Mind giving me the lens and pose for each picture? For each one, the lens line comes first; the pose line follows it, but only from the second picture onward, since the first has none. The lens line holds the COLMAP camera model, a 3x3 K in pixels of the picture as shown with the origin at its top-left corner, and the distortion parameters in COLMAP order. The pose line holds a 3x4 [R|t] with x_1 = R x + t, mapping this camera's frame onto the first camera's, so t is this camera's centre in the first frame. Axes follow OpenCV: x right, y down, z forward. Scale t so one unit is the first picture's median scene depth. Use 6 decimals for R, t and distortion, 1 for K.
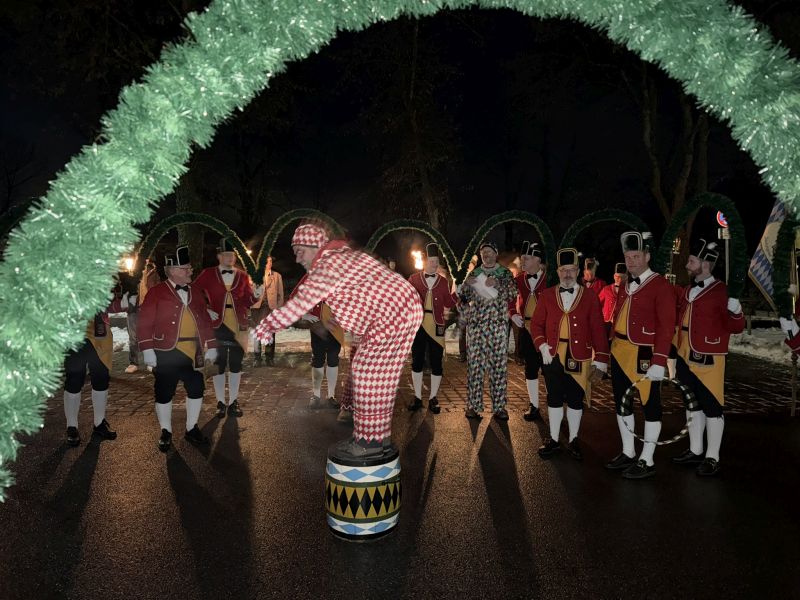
lens RADIAL K [[572.5, 0, 401.7], [0, 572.5, 295.3], [0, 0, 1]] dist [0.021524, -0.015701]
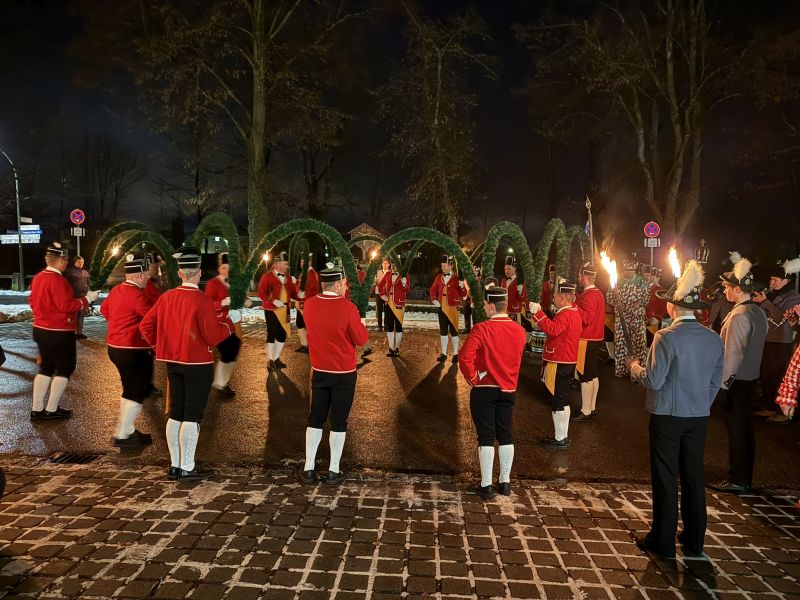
lens RADIAL K [[583.3, 0, 402.8], [0, 583.3, 306.0], [0, 0, 1]] dist [0.041505, -0.041246]
pose [[0.991042, 0.022496, -0.131640, 0.115197], [-0.019336, 0.999495, 0.025234, 0.008507], [0.132141, -0.022462, 0.990976, -0.229641]]
